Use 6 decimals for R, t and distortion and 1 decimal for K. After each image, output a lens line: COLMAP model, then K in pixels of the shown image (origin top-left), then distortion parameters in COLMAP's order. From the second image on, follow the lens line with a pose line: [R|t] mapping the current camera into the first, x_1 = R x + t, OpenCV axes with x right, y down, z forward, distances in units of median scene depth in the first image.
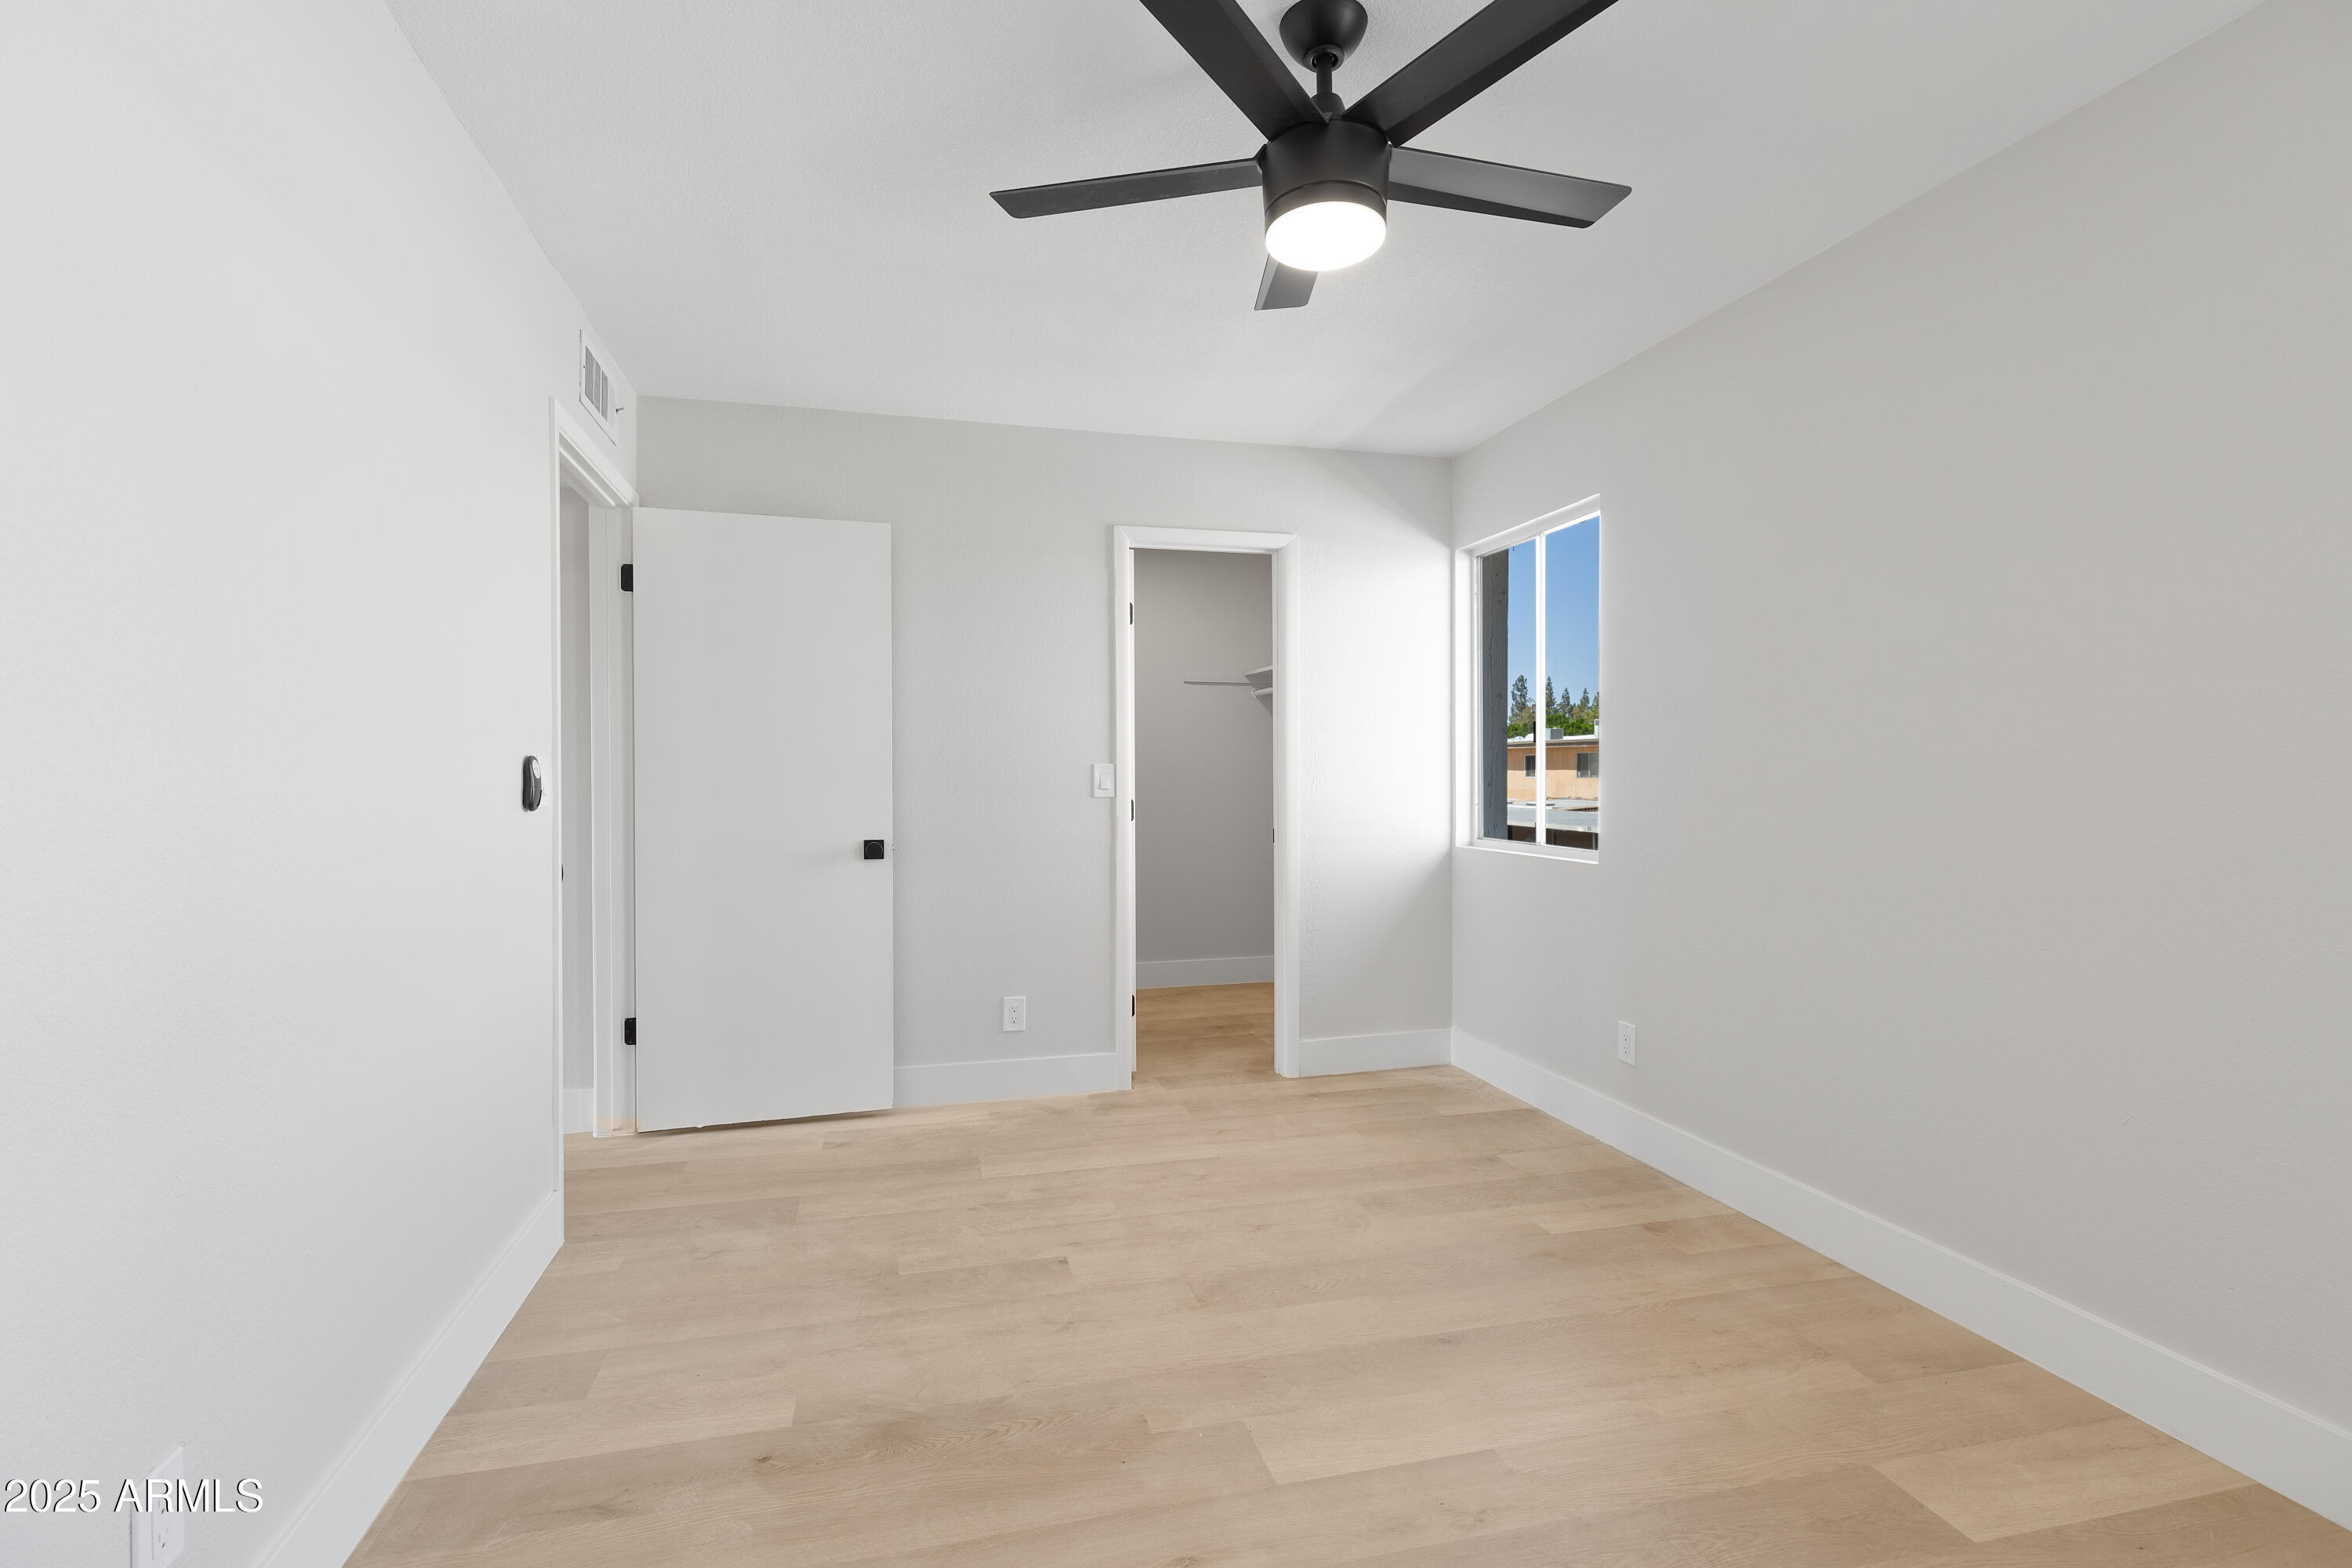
lens RADIAL K [[1061.5, 0, 1162.2], [0, 1061.5, 768.4], [0, 0, 1]] dist [-0.004155, 0.000024]
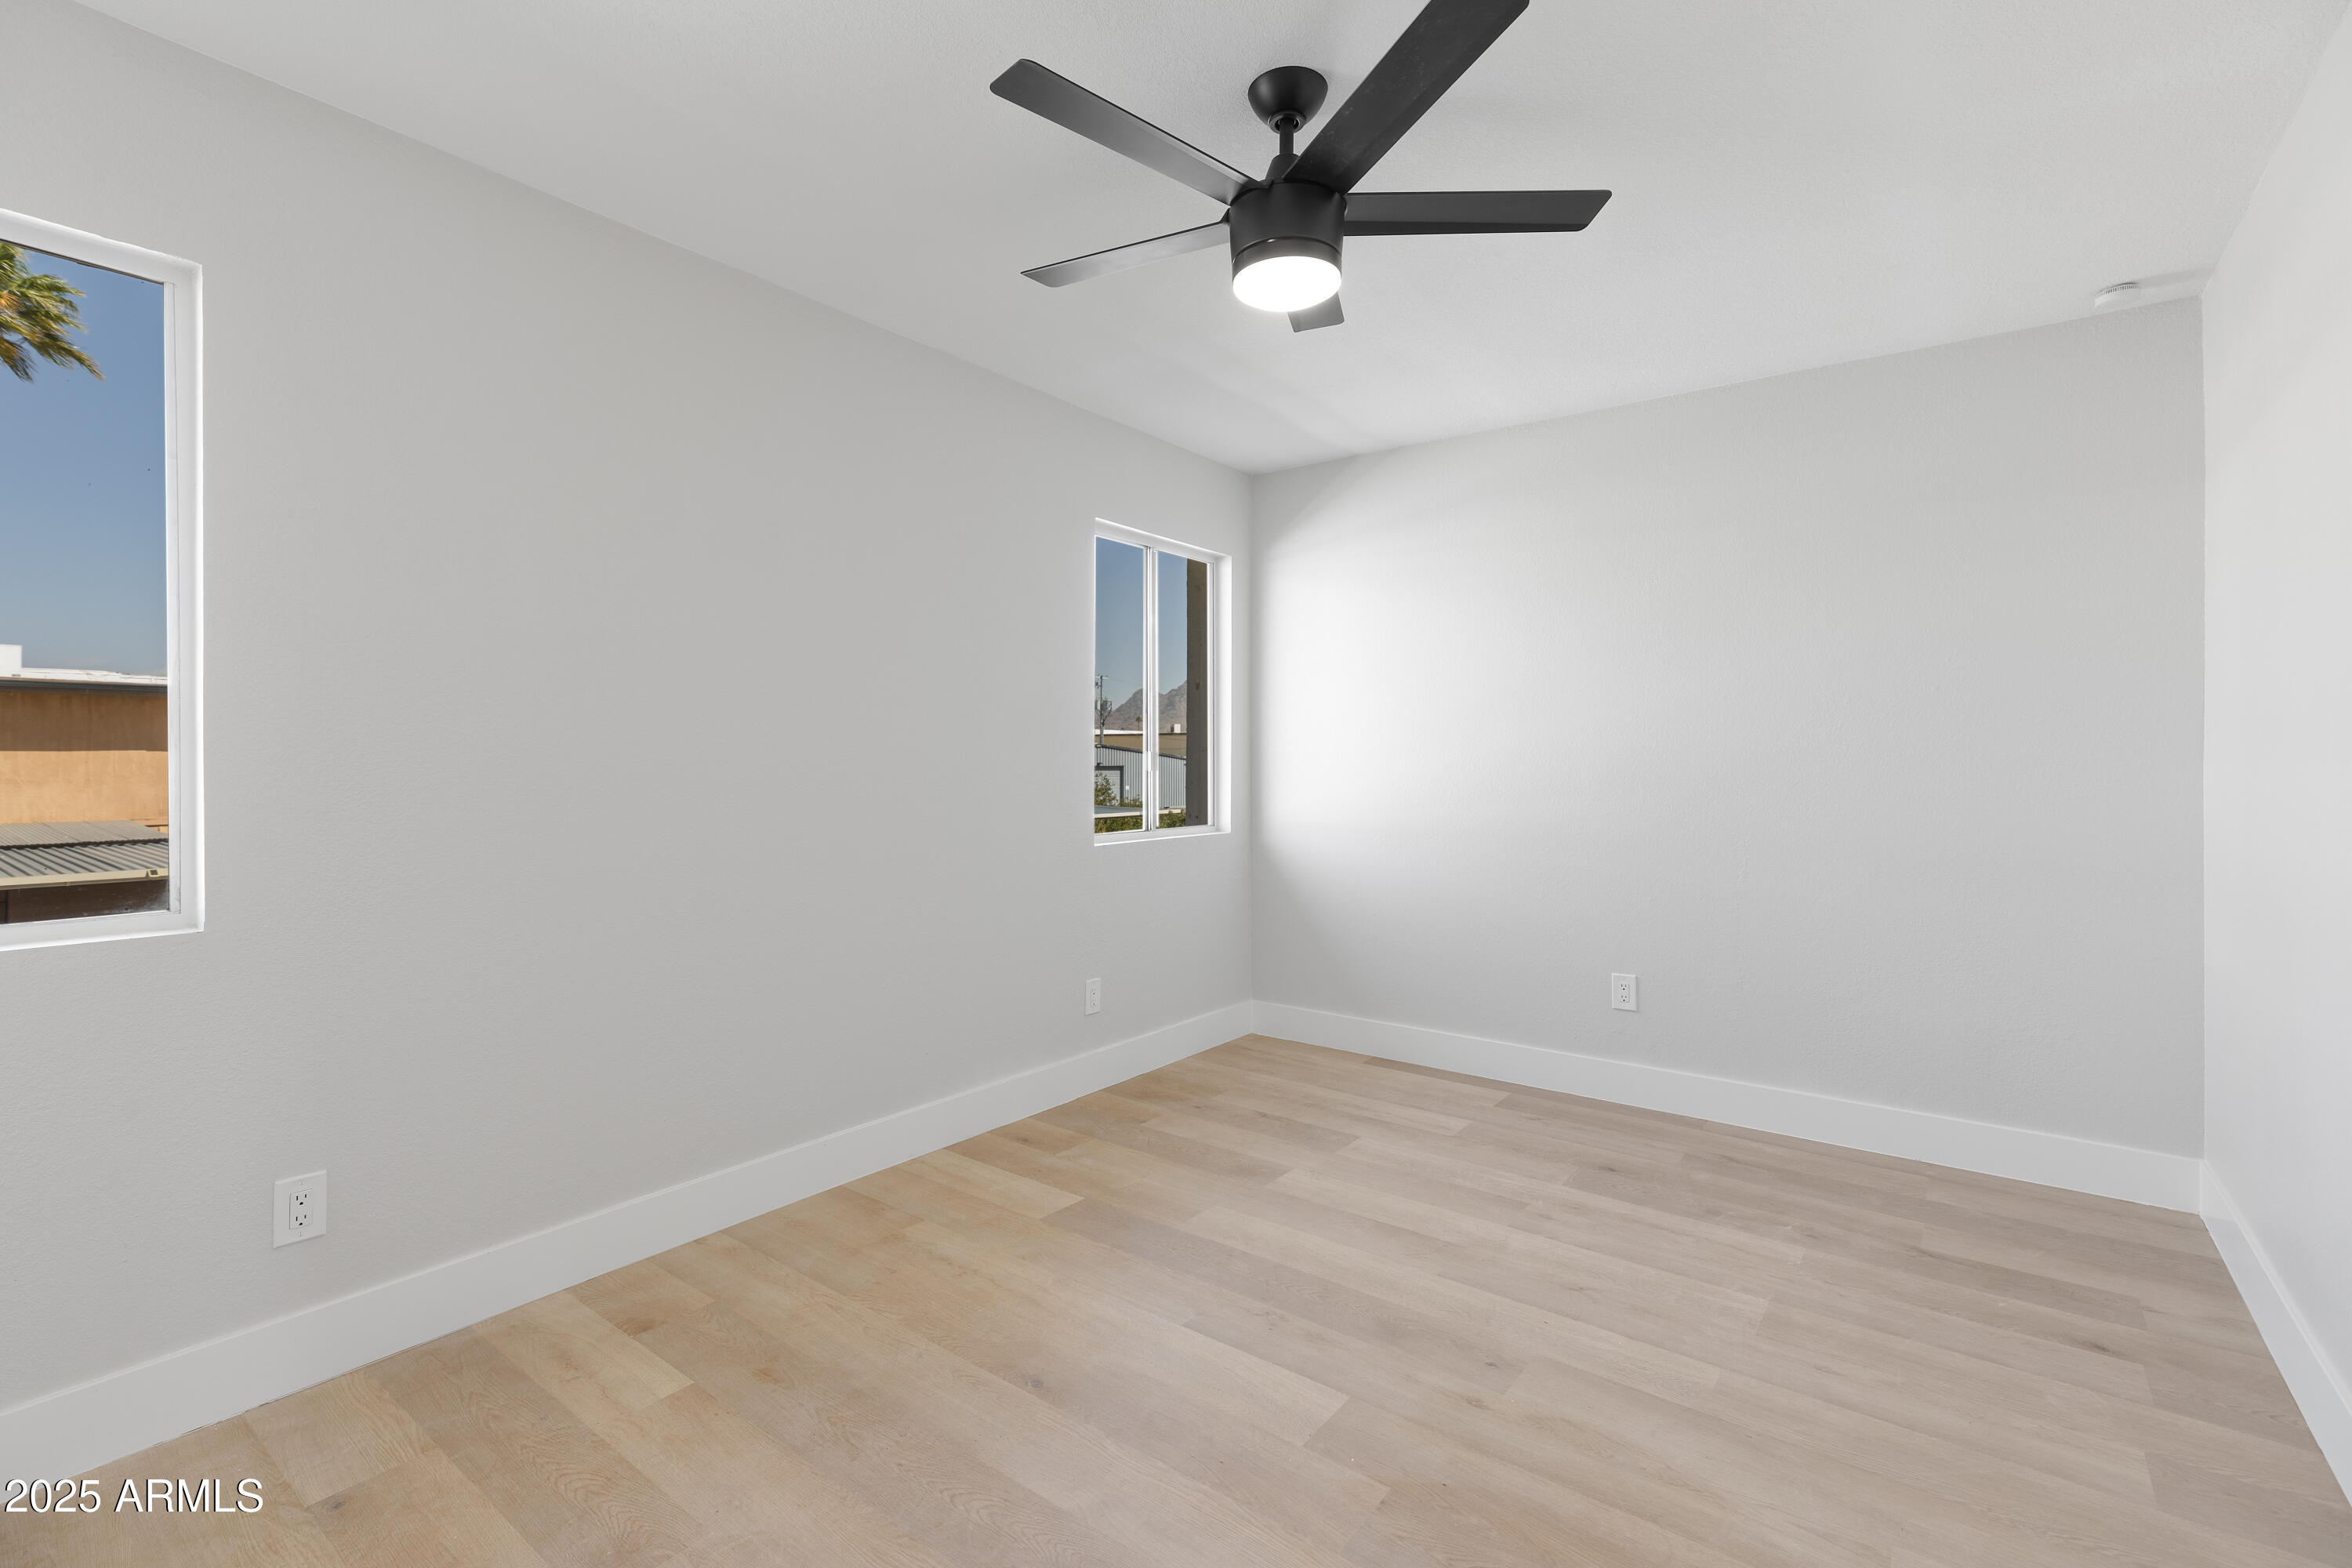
lens RADIAL K [[1061.5, 0, 1162.2], [0, 1061.5, 768.4], [0, 0, 1]] dist [-0.004155, 0.000024]
pose [[-0.620759, -0.007305, 0.783967, -0.520848], [-0.002102, 0.999969, 0.007653, 0.000325], [-0.783998, 0.003103, -0.620755, 1.496396]]
